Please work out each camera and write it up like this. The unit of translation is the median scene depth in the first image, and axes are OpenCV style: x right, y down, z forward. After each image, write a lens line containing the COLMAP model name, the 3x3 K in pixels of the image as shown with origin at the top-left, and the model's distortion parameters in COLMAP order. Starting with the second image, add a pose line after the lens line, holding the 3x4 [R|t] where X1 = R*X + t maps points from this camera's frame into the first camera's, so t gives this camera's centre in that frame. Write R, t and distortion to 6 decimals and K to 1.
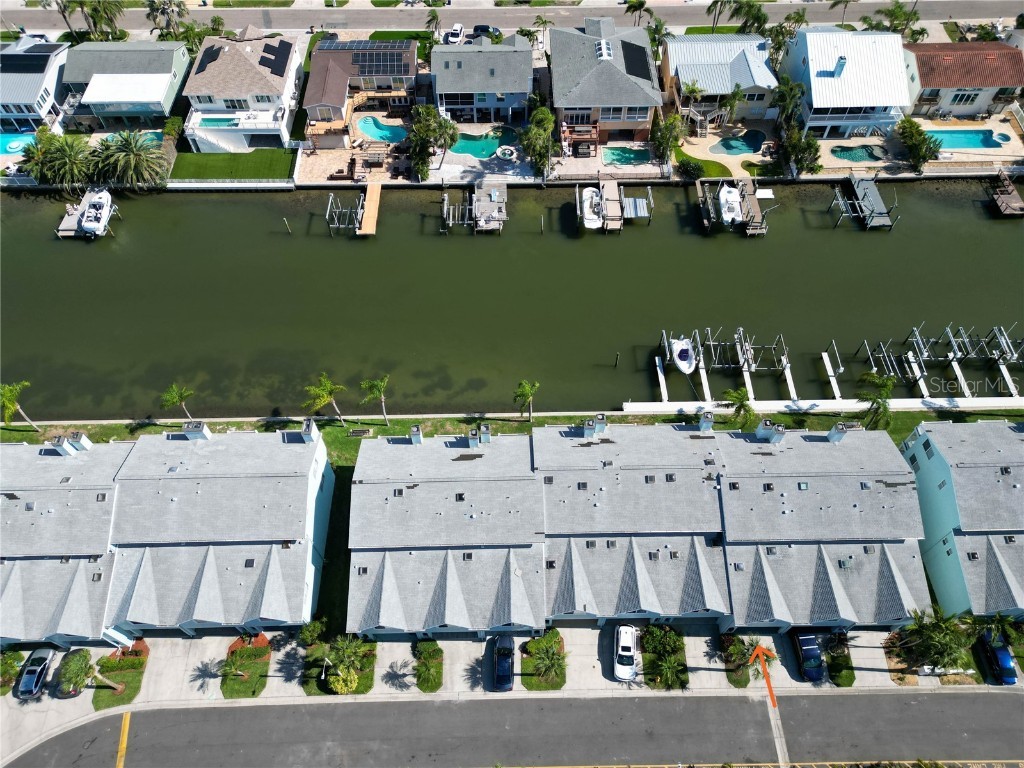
lens RADIAL K [[716.9, 0, 515.6], [0, 716.9, 384.0], [0, 0, 1]] dist [0.067962, -0.061336]
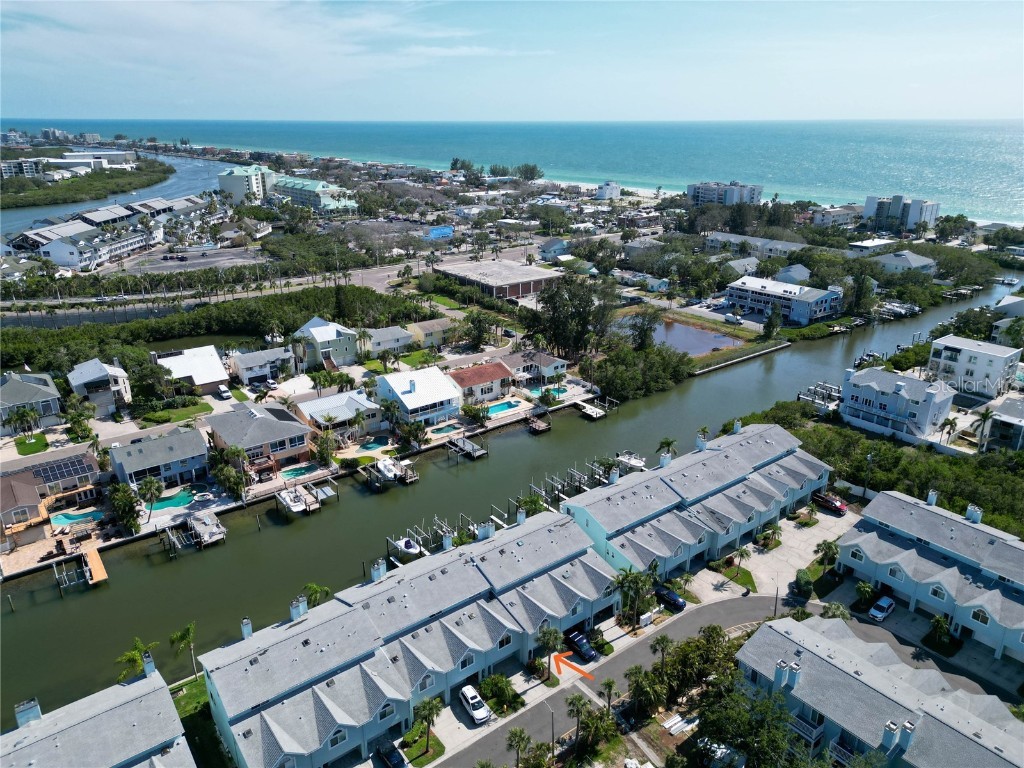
lens RADIAL K [[716.9, 0, 515.6], [0, 716.9, 384.2], [0, 0, 1]] dist [0.067962, -0.061336]
pose [[0.799298, -0.204752, 0.564977, -0.313945], [0.495007, 0.757392, -0.425823, 0.413506], [-0.340721, 0.620028, 0.706735, -0.220177]]
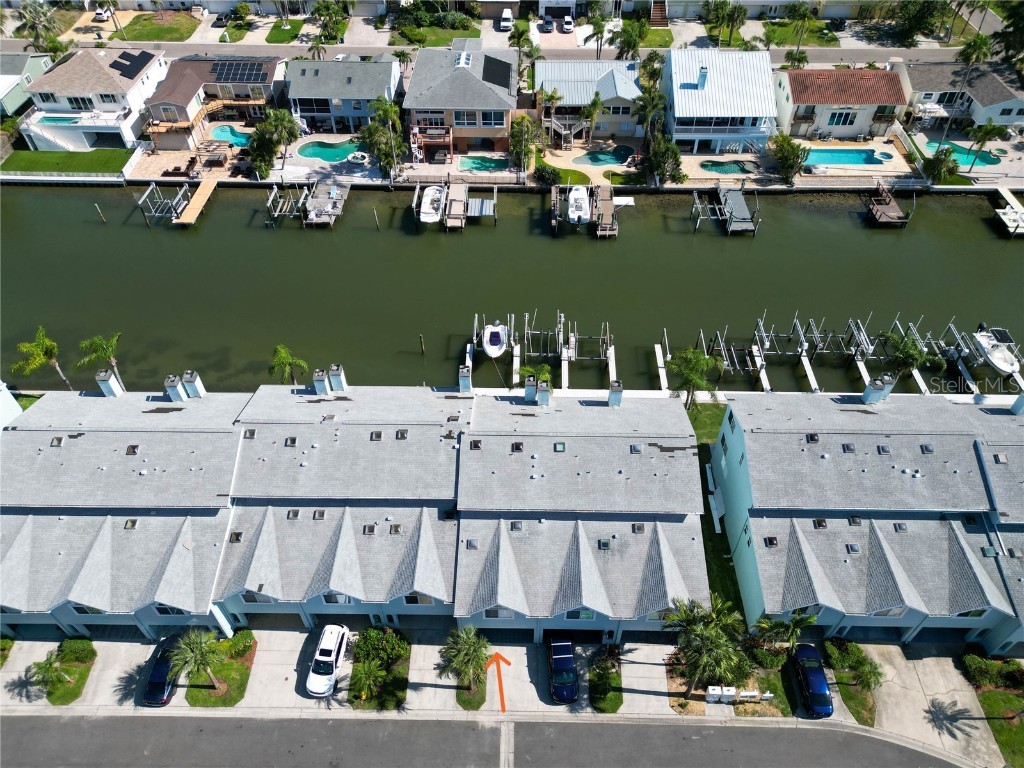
lens RADIAL K [[716.9, 0, 516.0], [0, 716.9, 384.6], [0, 0, 1]] dist [0.067962, -0.061336]
pose [[0.999402, 0.027376, -0.021124, 0.284054], [-0.030592, 0.984781, -0.171084, 0.164738], [0.016119, 0.171628, 0.985030, 0.152720]]
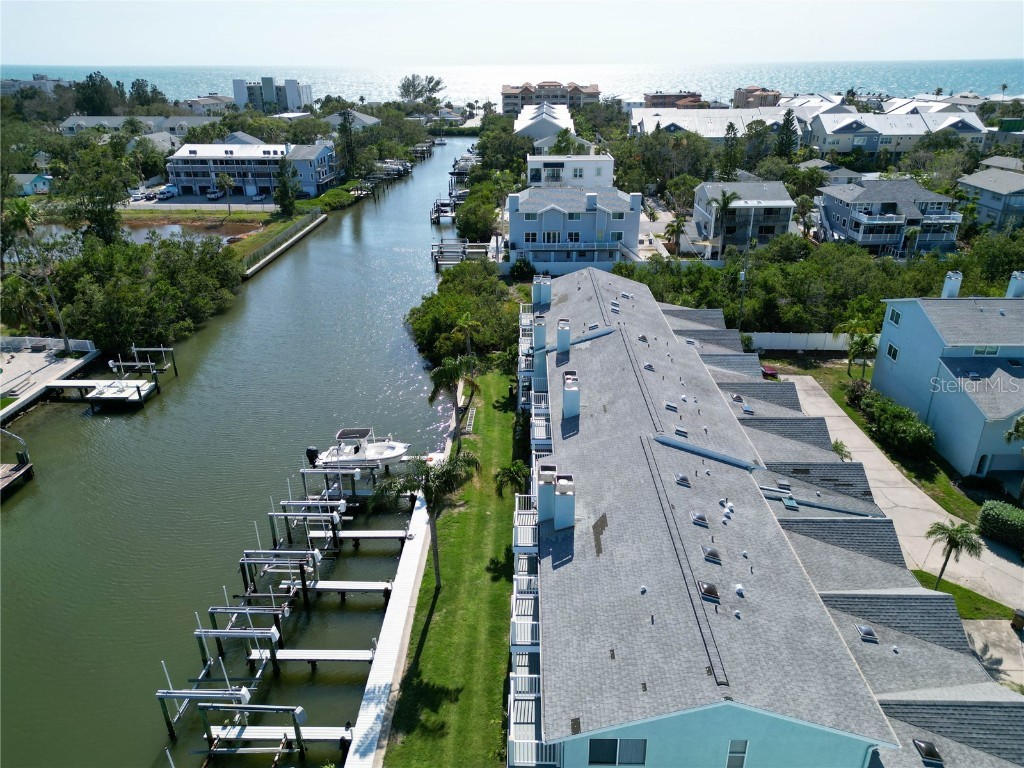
lens RADIAL K [[716.9, 0, 514.3], [0, 716.9, 382.0], [0, 0, 1]] dist [0.067962, -0.061336]
pose [[0.038776, -0.400523, 0.915466, 0.279738], [0.829260, 0.524054, 0.194152, -0.085000], [-0.557516, 0.751631, 0.352458, 0.660015]]
